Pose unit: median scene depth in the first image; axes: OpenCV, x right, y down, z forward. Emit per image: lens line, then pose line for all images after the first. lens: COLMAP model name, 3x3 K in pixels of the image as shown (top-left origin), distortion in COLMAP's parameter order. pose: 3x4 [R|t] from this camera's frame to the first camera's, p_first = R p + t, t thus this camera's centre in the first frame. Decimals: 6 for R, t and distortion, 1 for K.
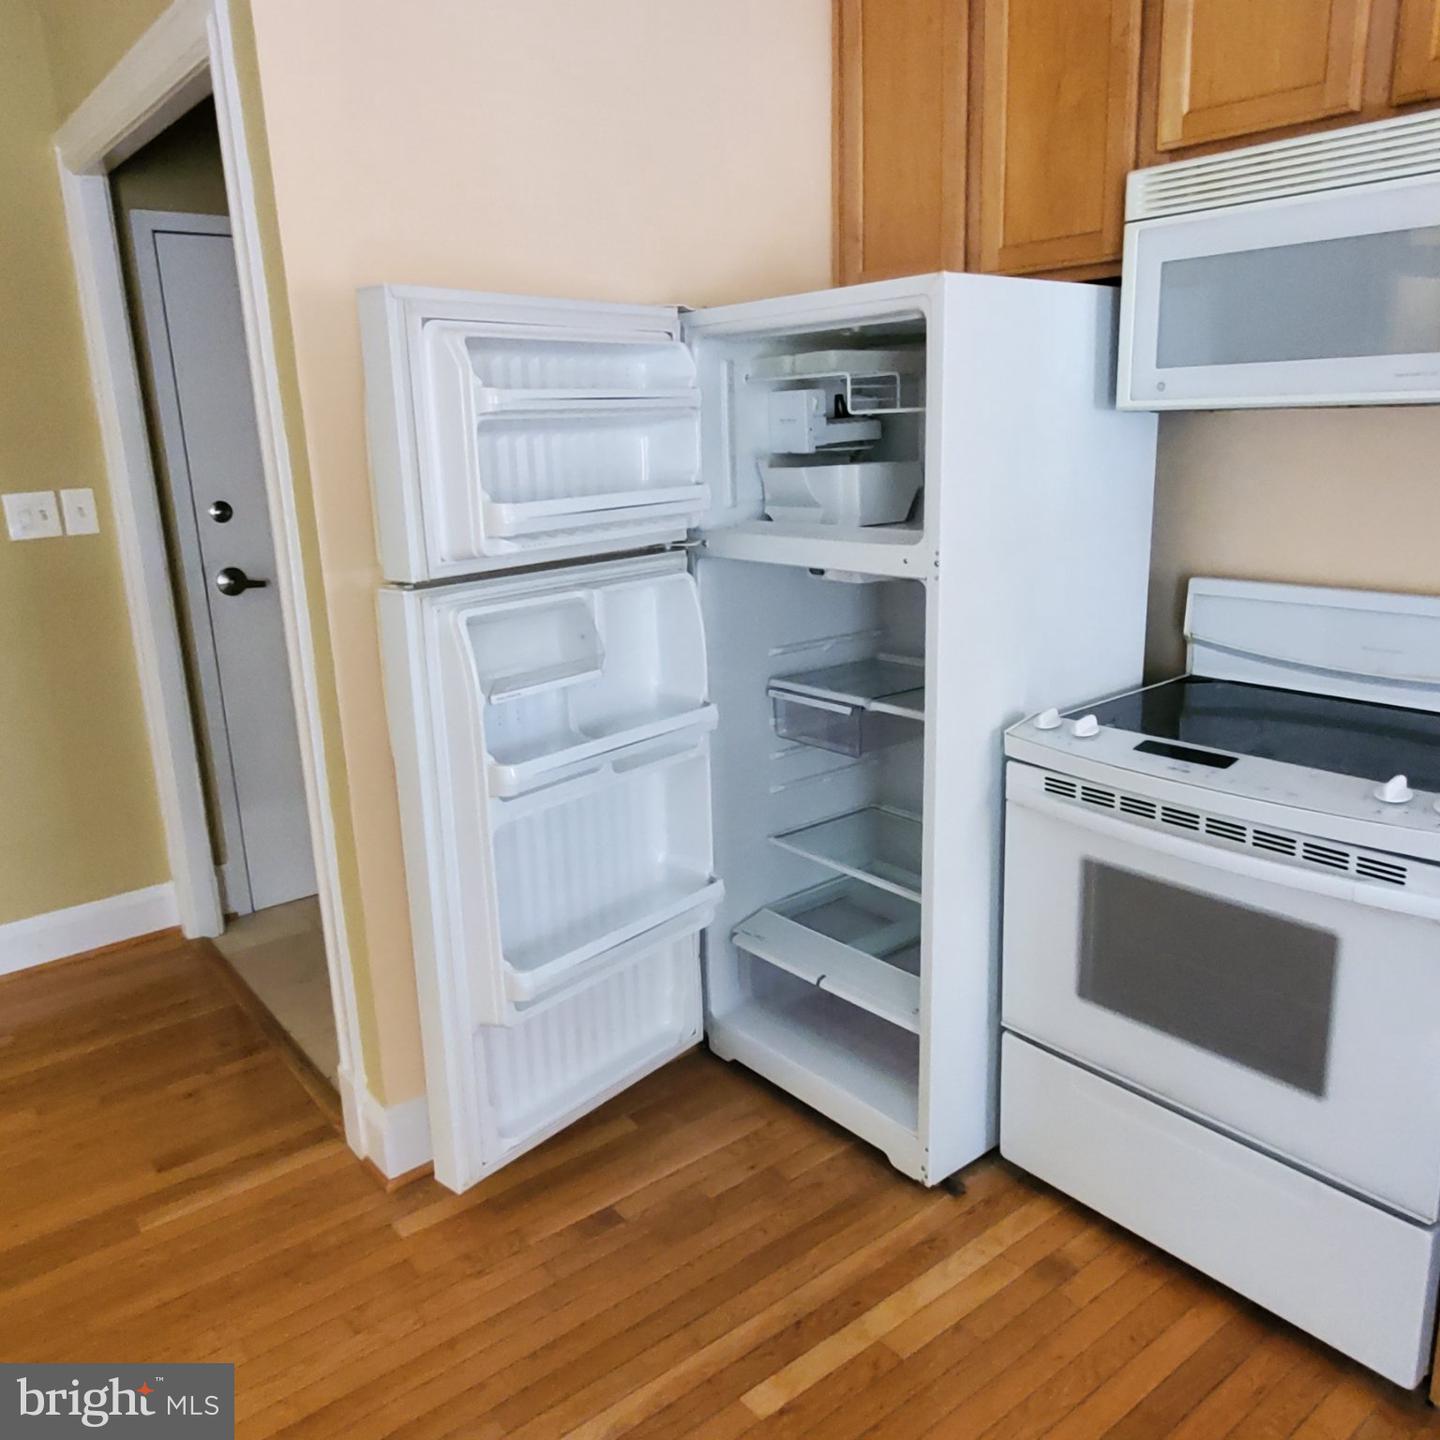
lens RADIAL K [[1135.0, 0, 722.2], [0, 1135.0, 710.5], [0, 0, 1]] dist [0.007018, 0.004546]
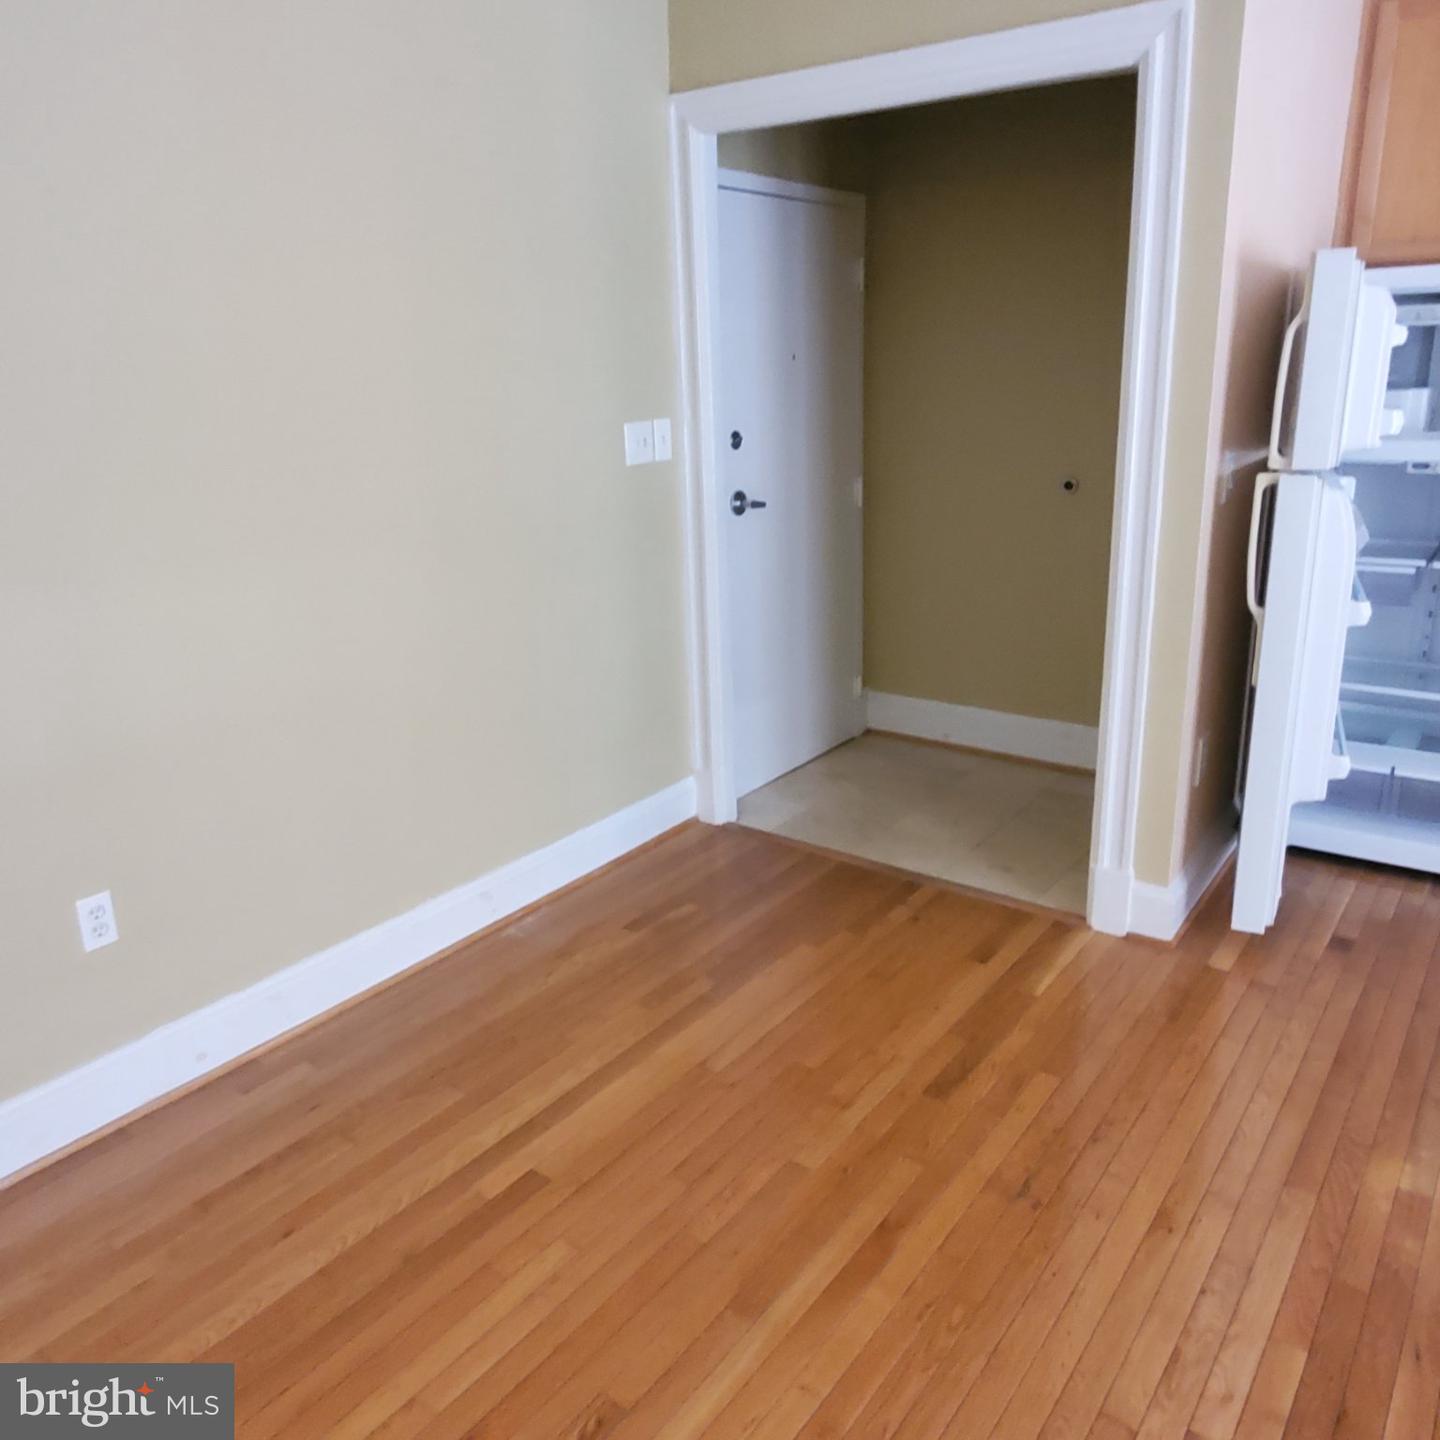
lens RADIAL K [[1158.9, 0, 713.6], [0, 1158.9, 711.1], [0, 0, 1]] dist [-0.005279, 0.001820]
pose [[0.968361, -0.069801, 0.239594, -1.254678], [0.061979, 0.997274, 0.040036, 0.073073], [-0.241736, -0.023919, 0.970047, -0.176834]]
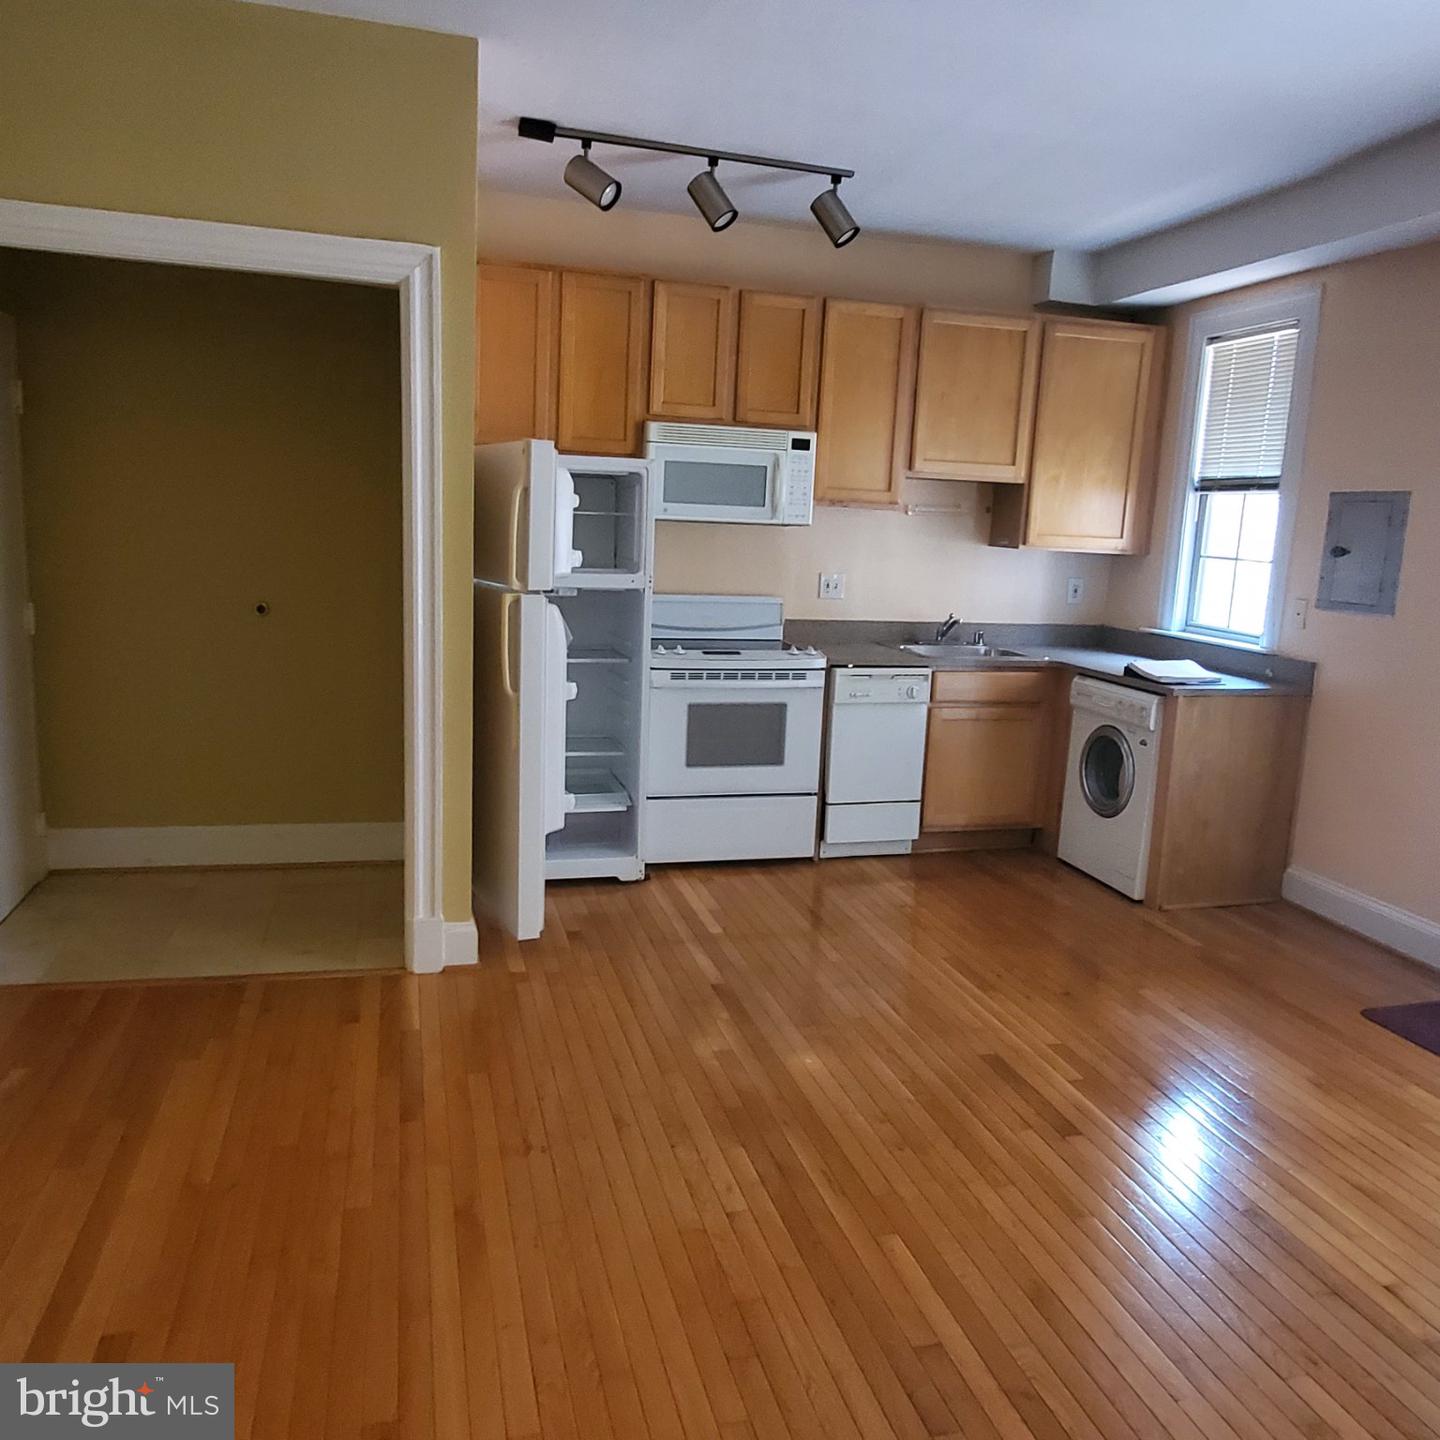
lens RADIAL K [[1142.3, 0, 720.0], [0, 1142.3, 720.0], [0, 0, 1]] dist [-0.005635, 0.000989]
pose [[0.394062, -0.110889, 0.912370, -1.833246], [0.174212, 0.983710, 0.044315, 0.066575], [-0.902422, 0.141483, 0.406961, -0.029555]]
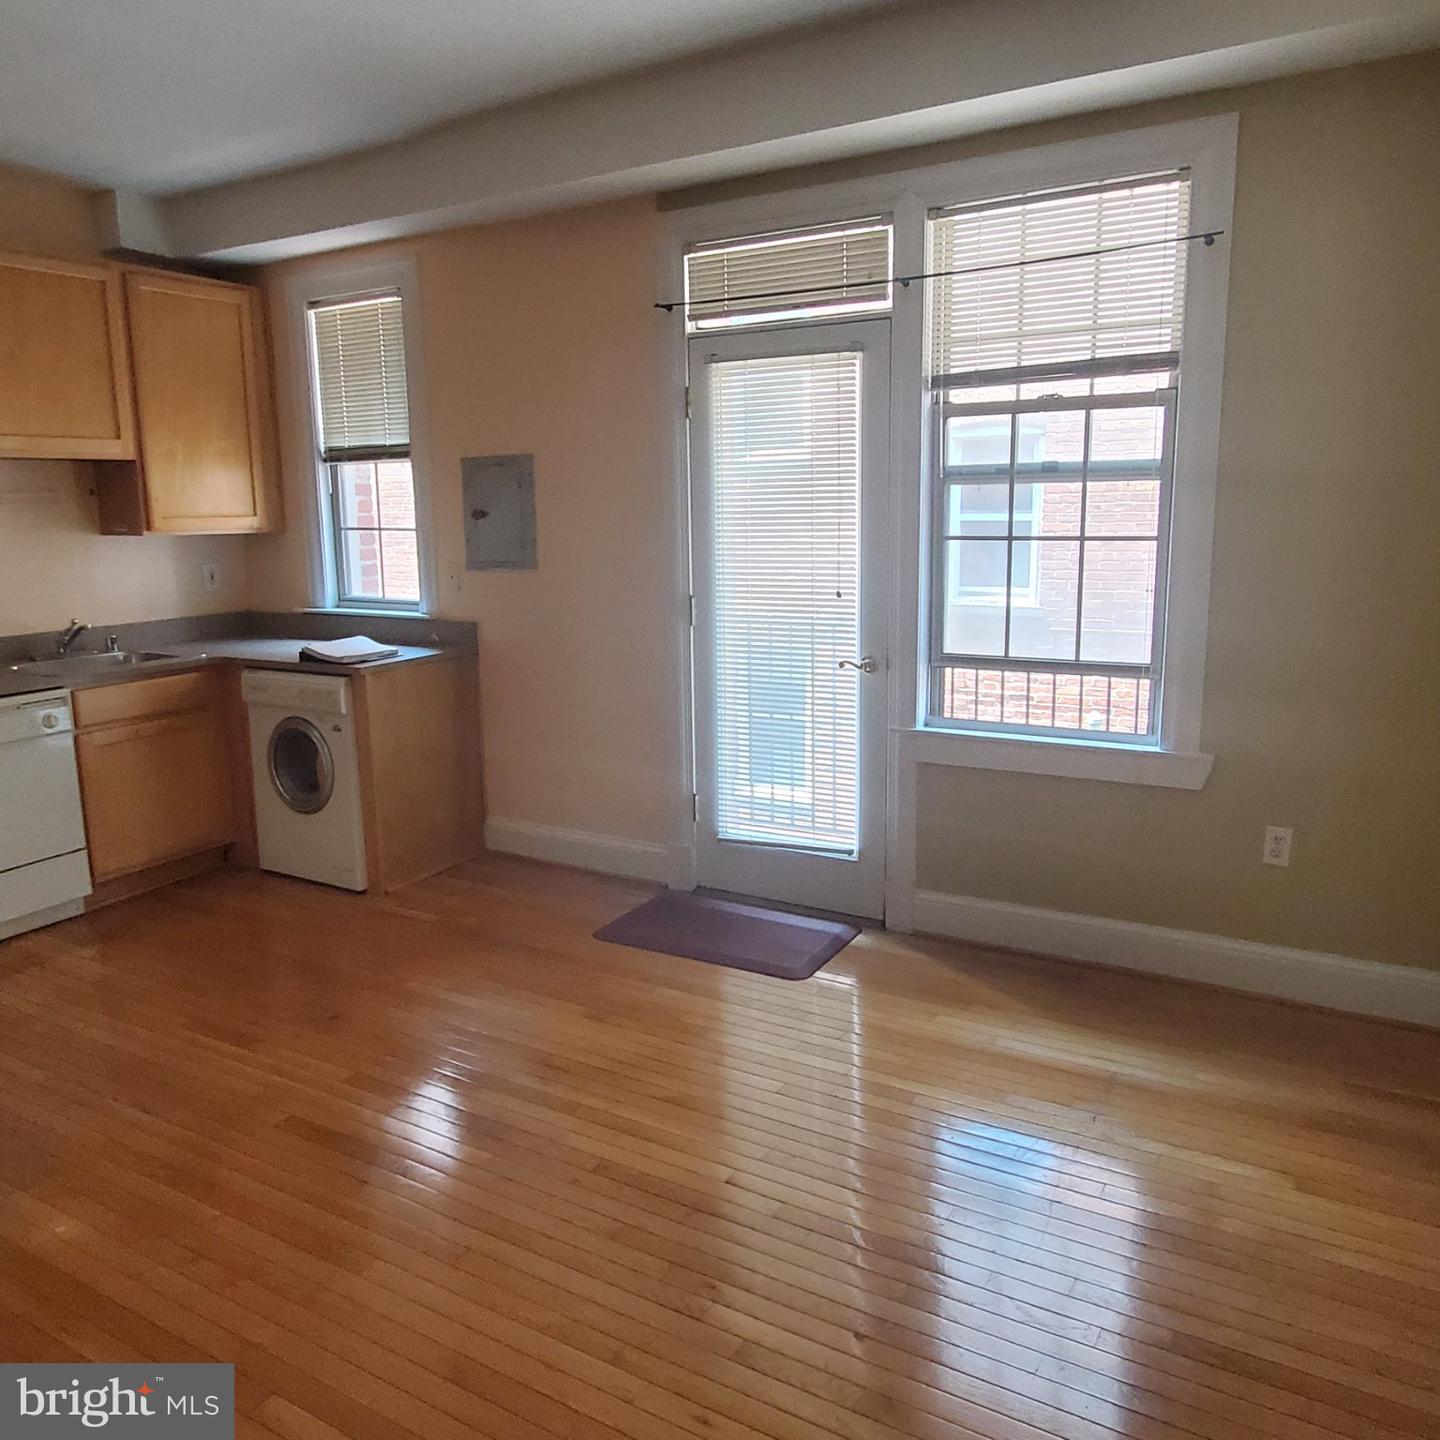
lens RADIAL K [[1142.3, 0, 720.0], [0, 1142.3, 720.0], [0, 0, 1]] dist [-0.005635, 0.000989]
pose [[-0.348741, -0.134372, 0.927536, -1.680323], [0.262954, 0.935889, 0.234450, 0.027822], [-0.899575, 0.325662, -0.291049, 0.114003]]
